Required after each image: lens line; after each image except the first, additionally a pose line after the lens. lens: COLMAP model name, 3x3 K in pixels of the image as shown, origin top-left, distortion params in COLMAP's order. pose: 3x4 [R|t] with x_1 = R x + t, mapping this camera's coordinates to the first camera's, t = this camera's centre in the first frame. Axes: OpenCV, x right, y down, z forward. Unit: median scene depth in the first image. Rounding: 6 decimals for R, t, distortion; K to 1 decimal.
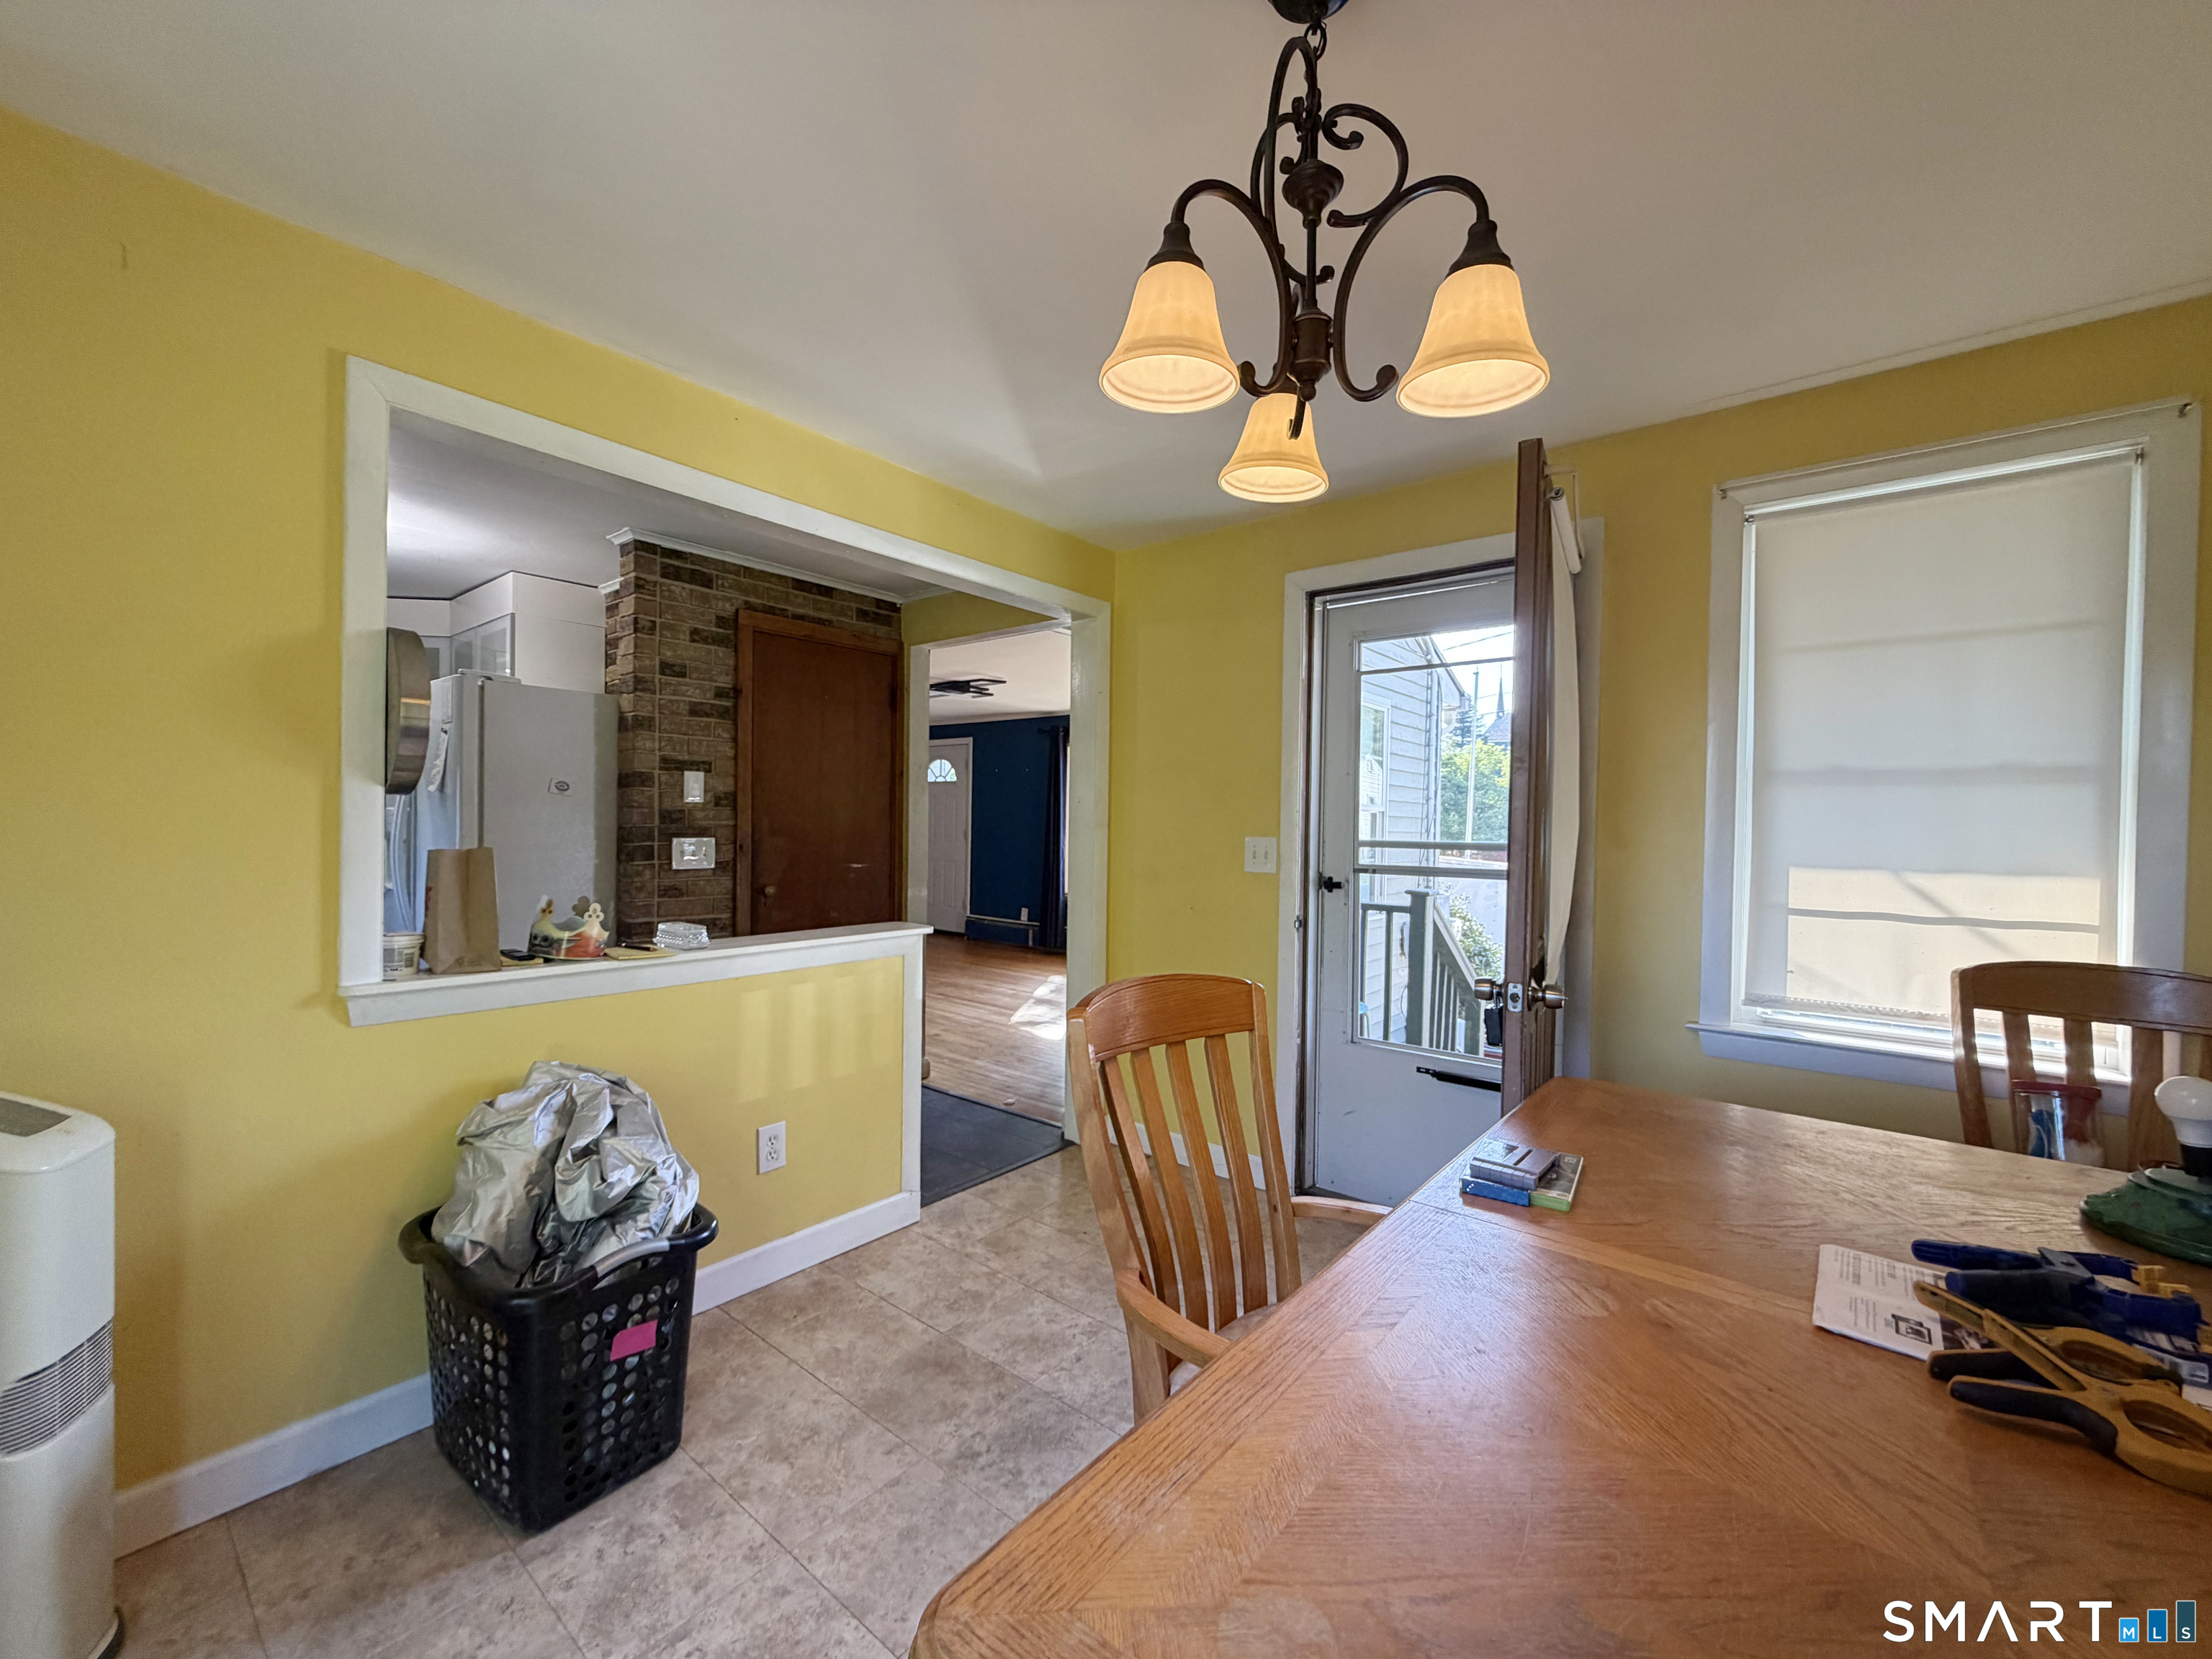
lens RADIAL K [[882.5, 0, 1102.5], [0, 882.5, 831.9], [0, 0, 1]] dist [-0.002478, -0.000174]
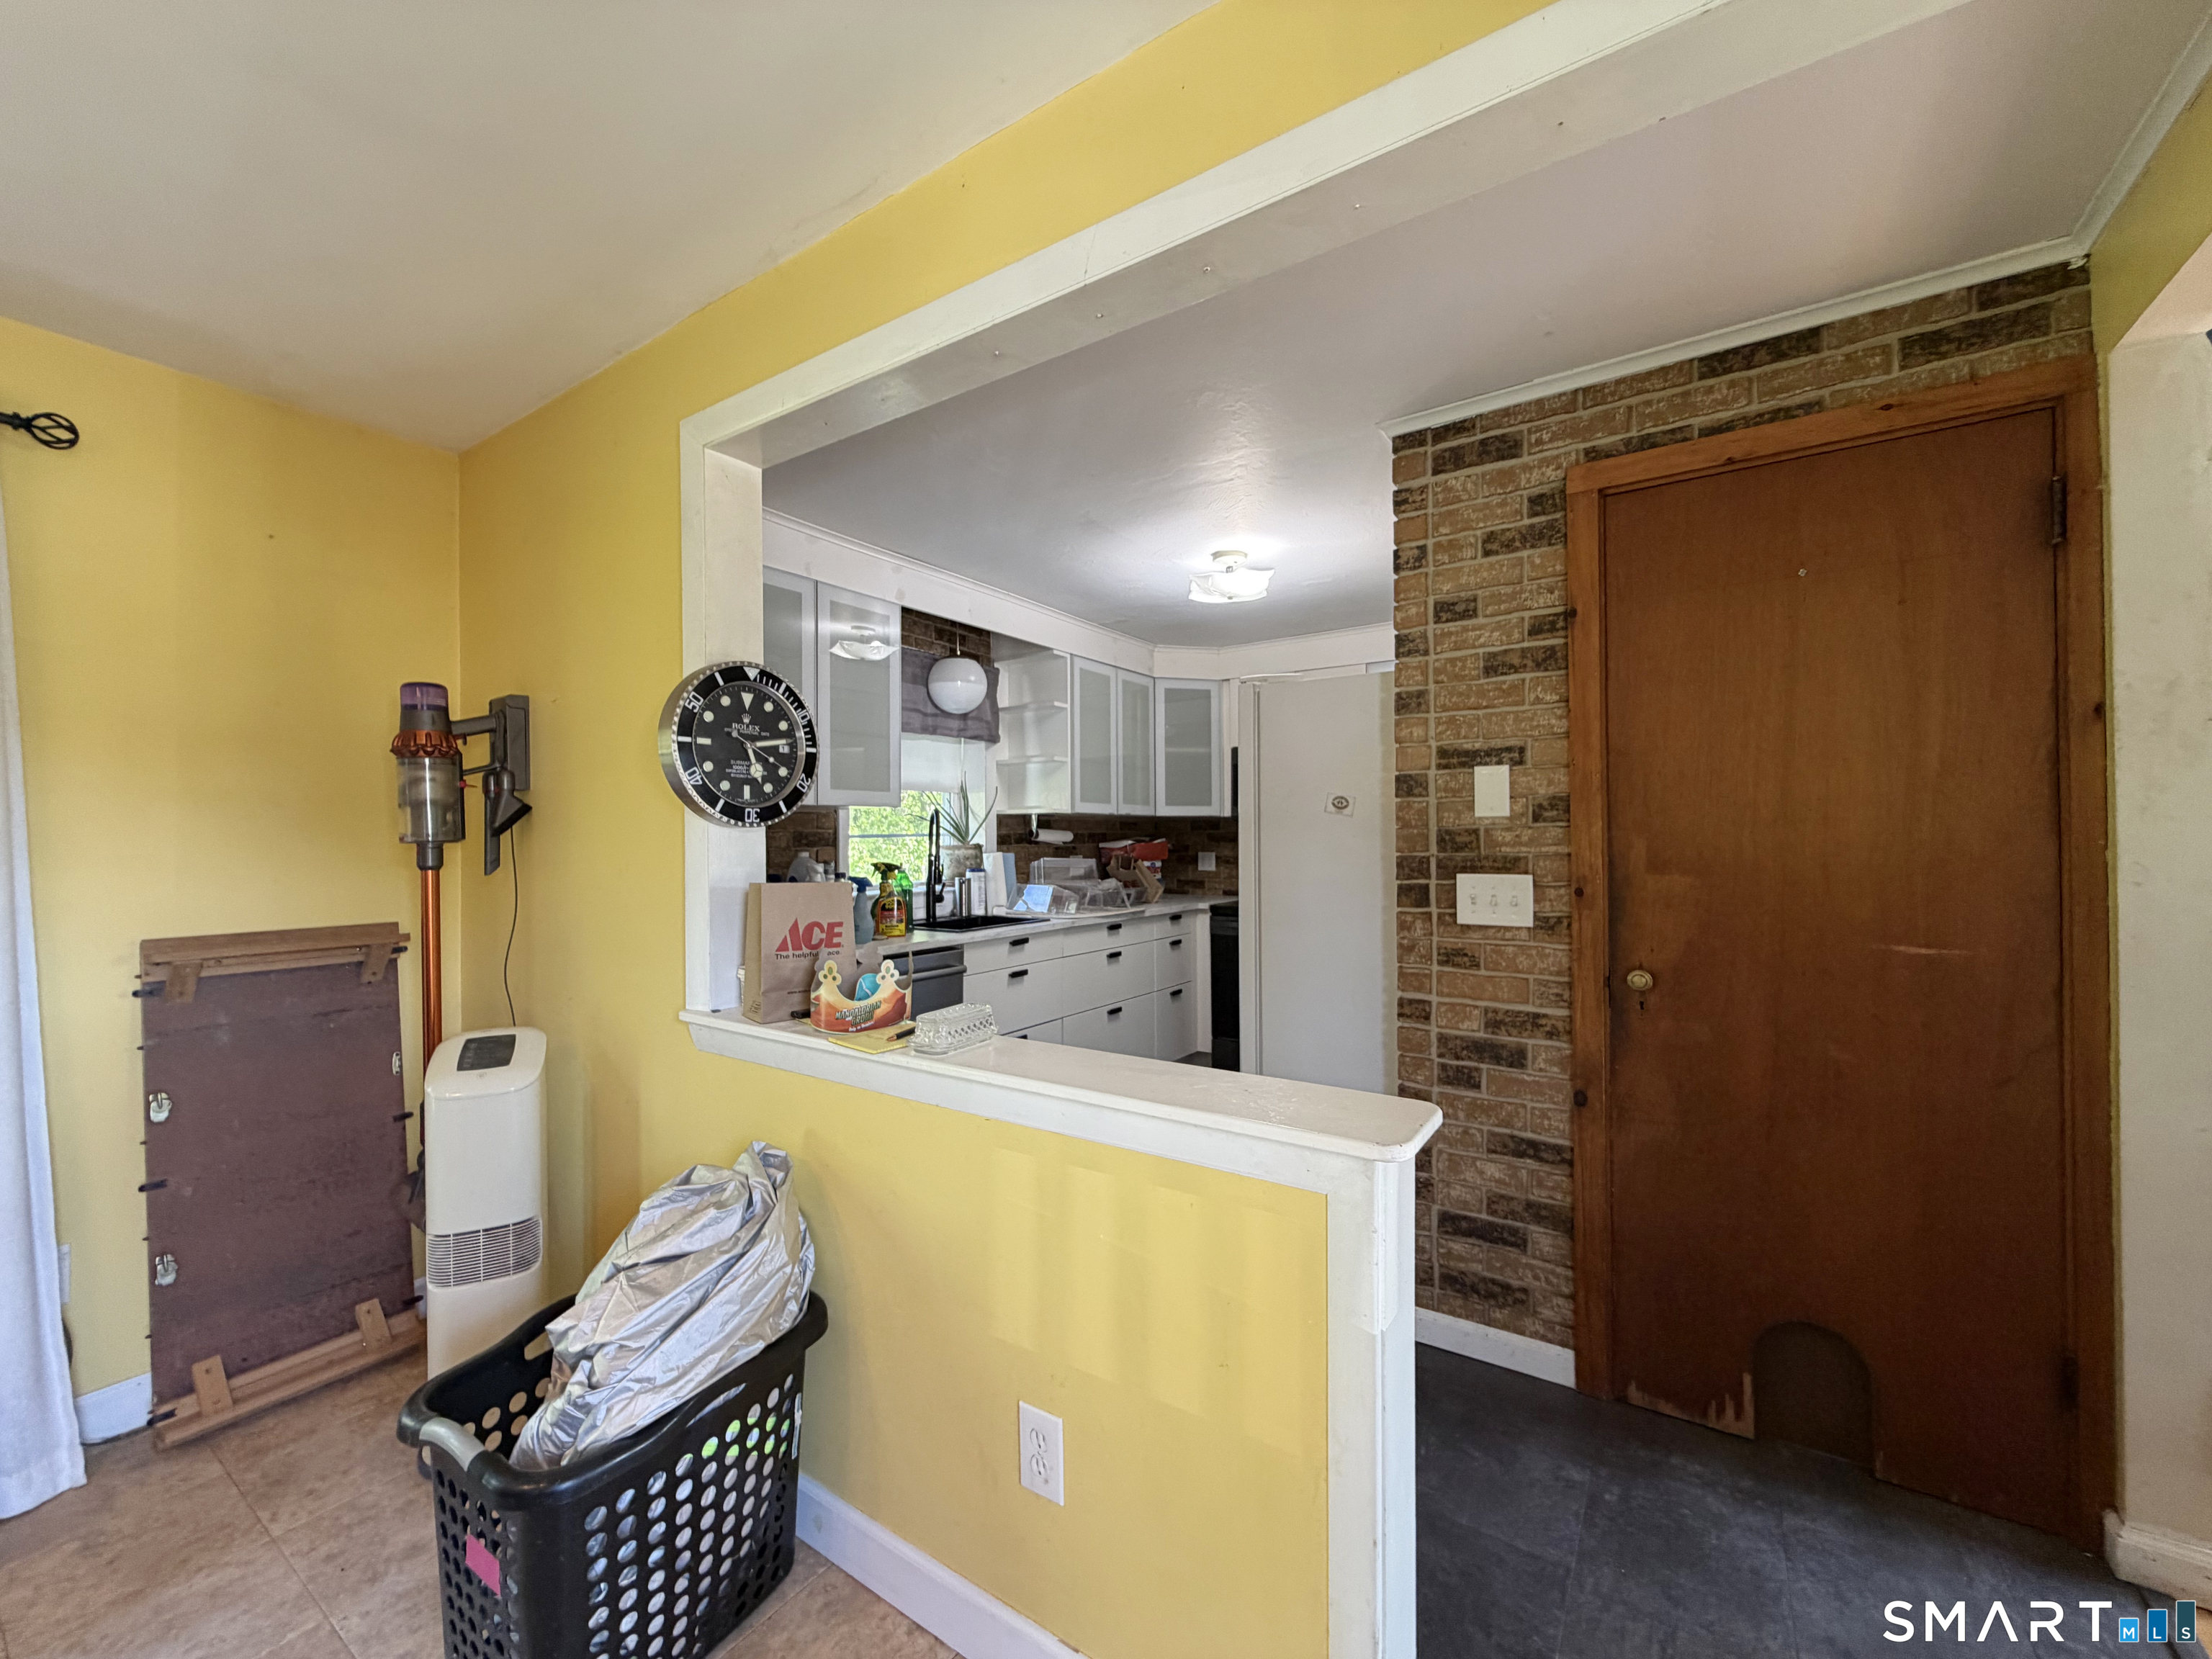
lens RADIAL K [[882.5, 0, 1102.9], [0, 882.5, 833.9], [0, 0, 1]] dist [-0.002478, -0.000174]
pose [[0.082526, -0.020392, -0.996380, 0.122253], [-0.002180, 0.999785, -0.020642, -0.008100], [0.996586, 0.003876, 0.082464, 0.679111]]
